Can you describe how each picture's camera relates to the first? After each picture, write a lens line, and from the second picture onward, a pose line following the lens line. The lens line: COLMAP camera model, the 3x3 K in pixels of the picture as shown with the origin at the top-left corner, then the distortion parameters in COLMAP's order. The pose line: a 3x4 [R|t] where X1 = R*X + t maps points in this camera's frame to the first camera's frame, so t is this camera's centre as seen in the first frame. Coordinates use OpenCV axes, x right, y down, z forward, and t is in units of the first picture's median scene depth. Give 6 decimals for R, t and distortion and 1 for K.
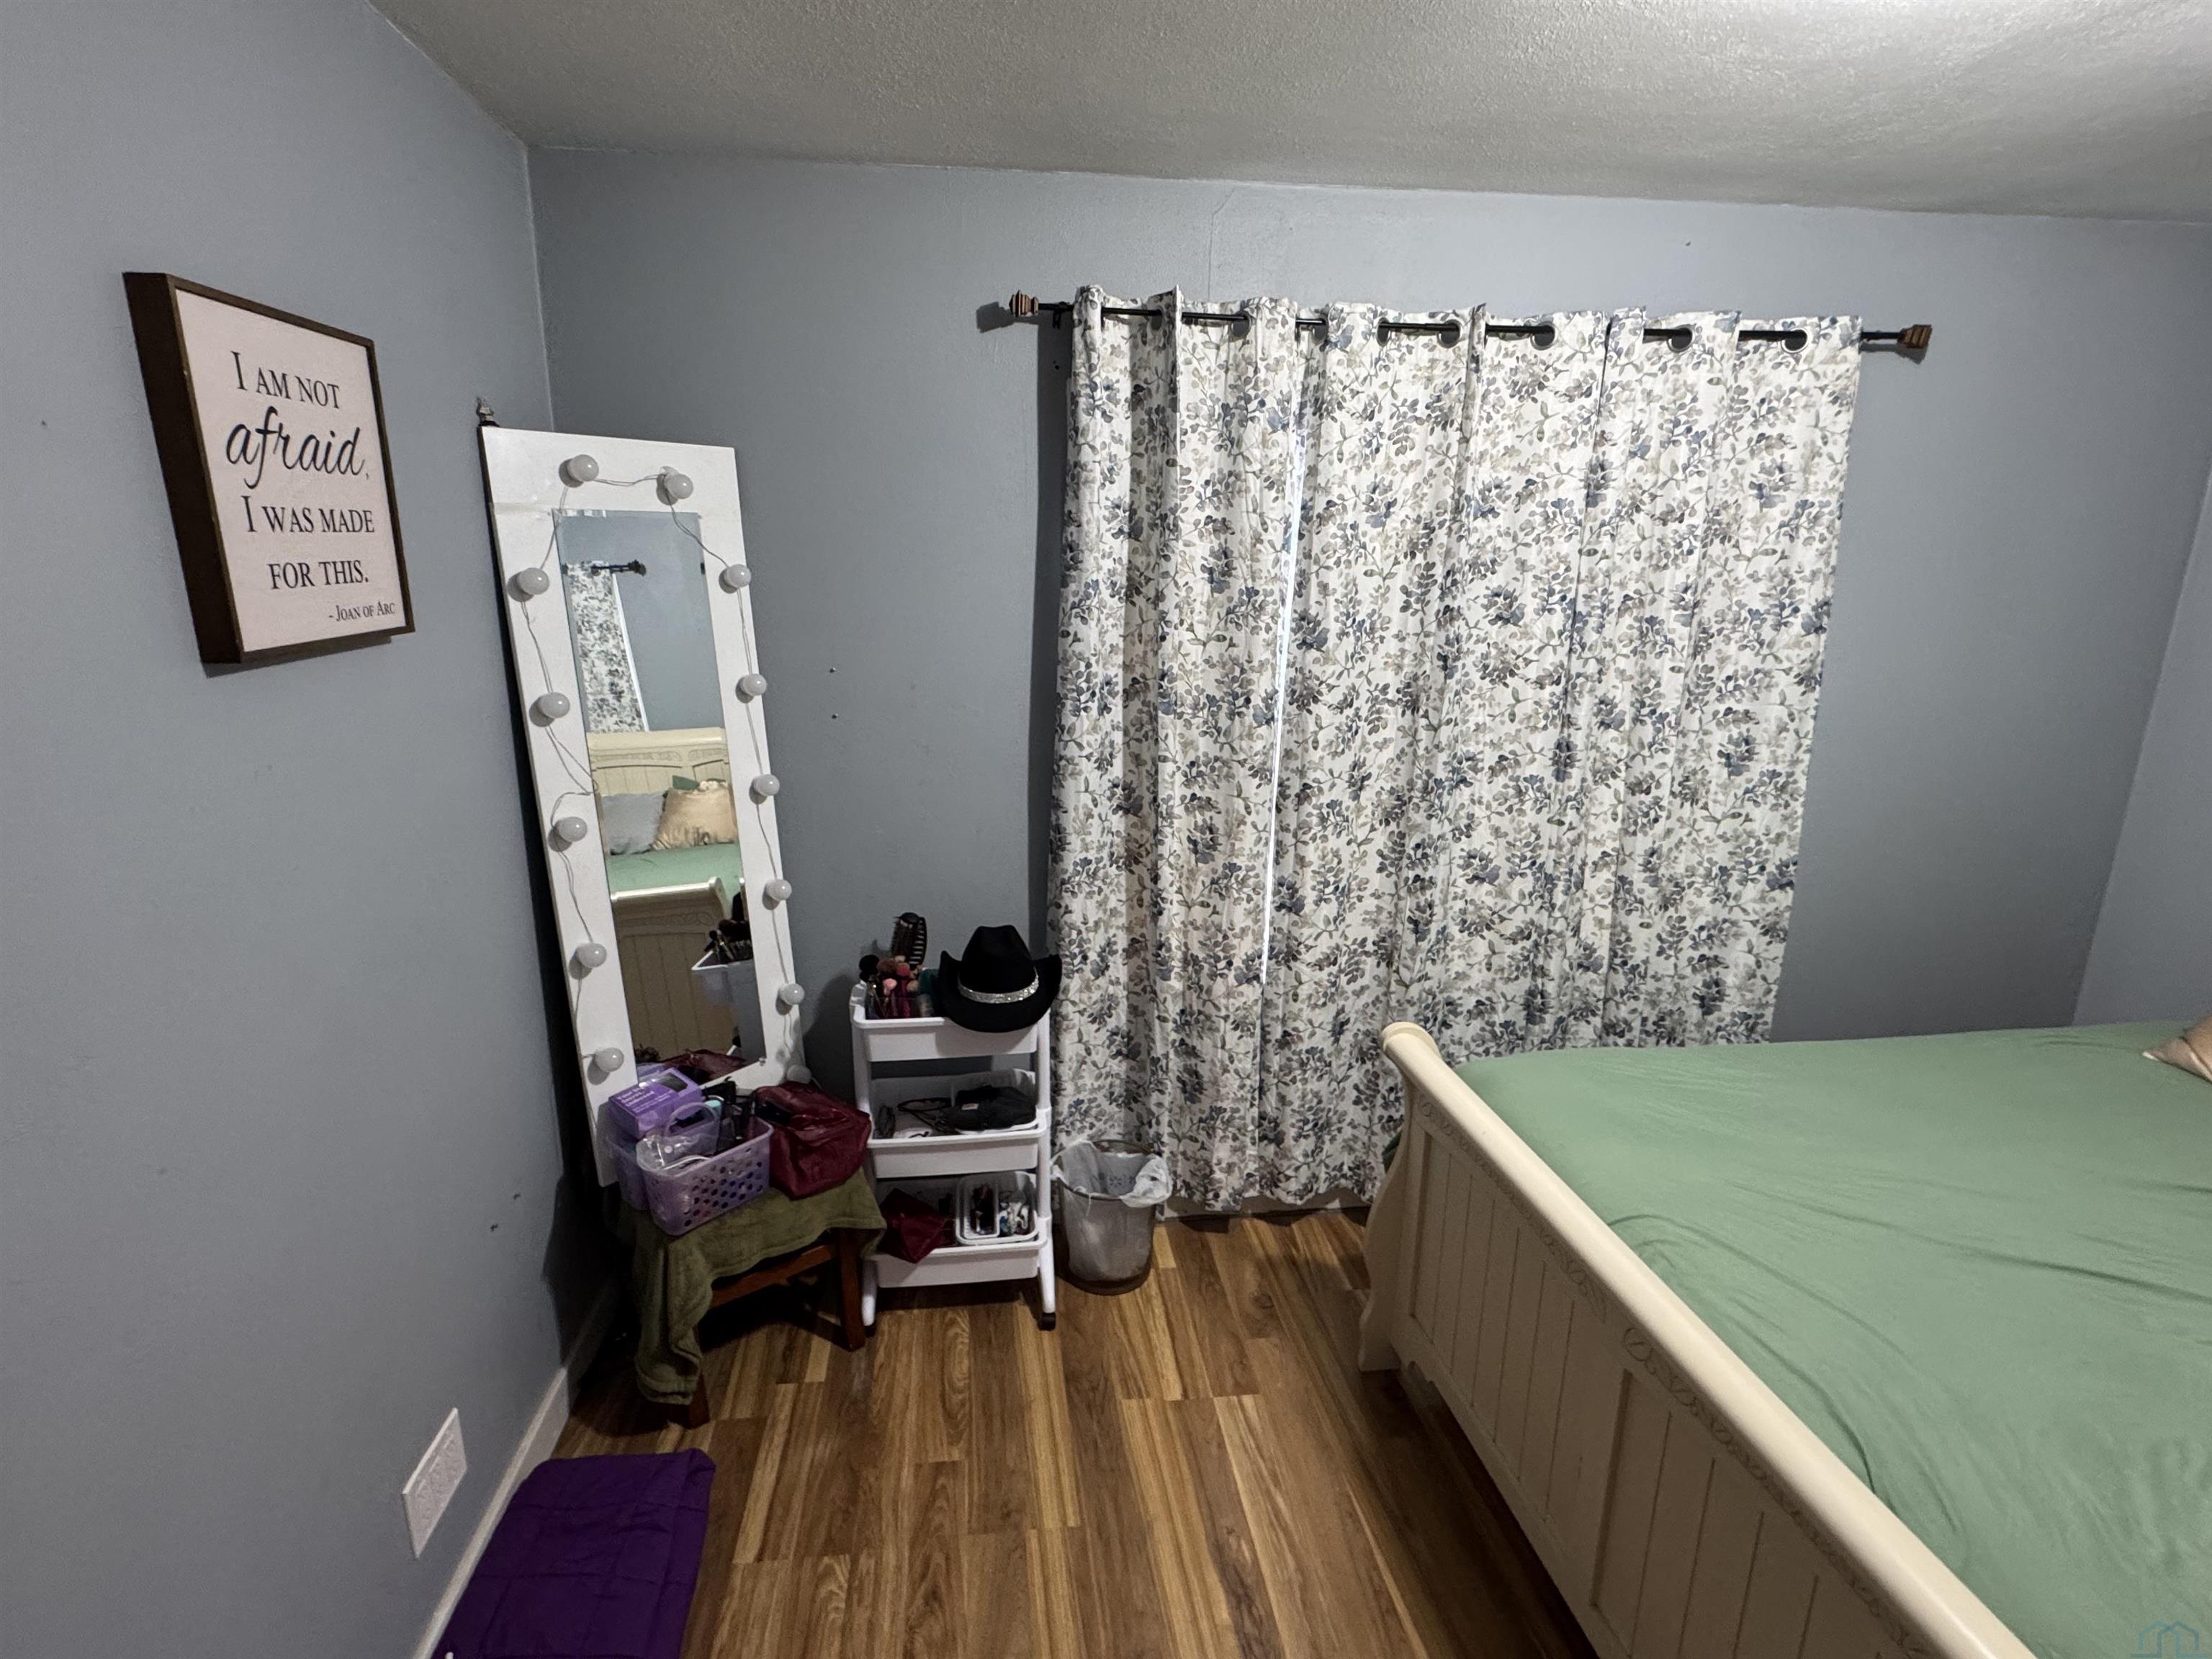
lens RADIAL K [[1082.9, 0, 1086.9], [0, 1082.9, 833.2], [0, 0, 1]] dist [-0.004545, 0.001345]
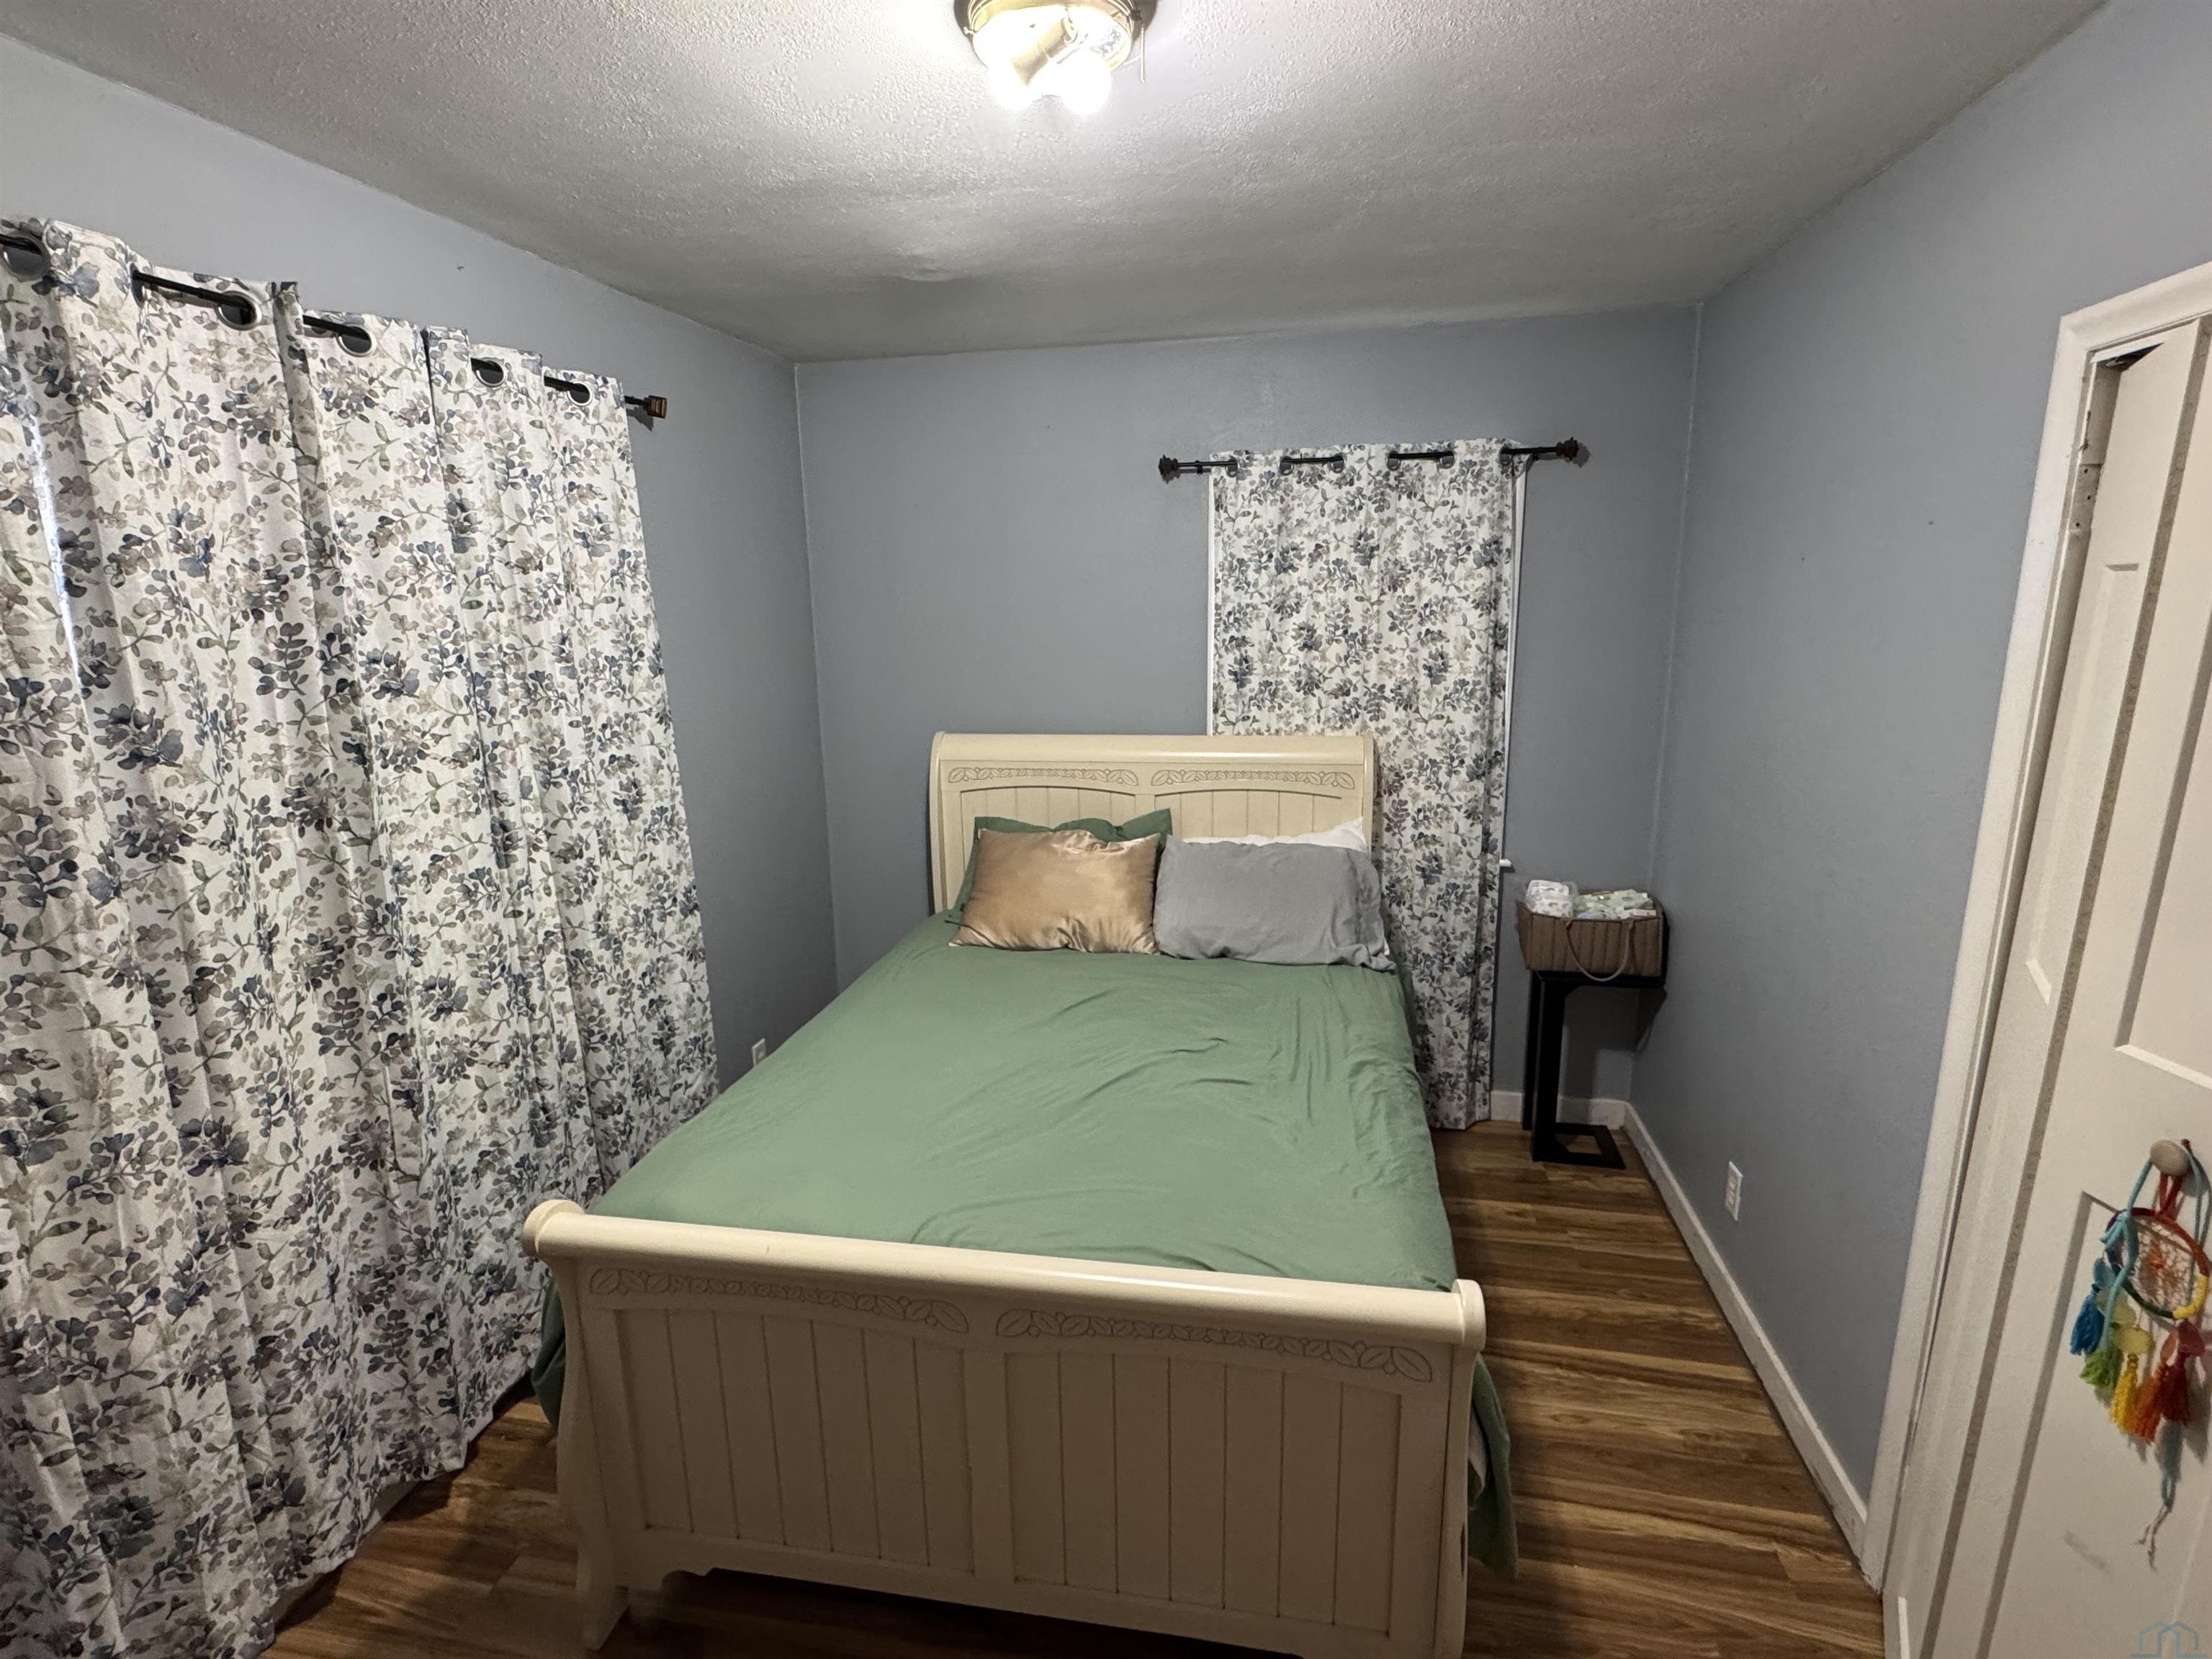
lens RADIAL K [[1082.9, 0, 1100.0], [0, 1082.9, 829.1], [0, 0, 1]] dist [-0.004545, 0.001345]
pose [[0.305277, -0.216222, 0.927391, -0.214536], [0.256153, 0.956631, 0.138720, -0.077477], [-0.917165, 0.195206, 0.347423, 0.268178]]
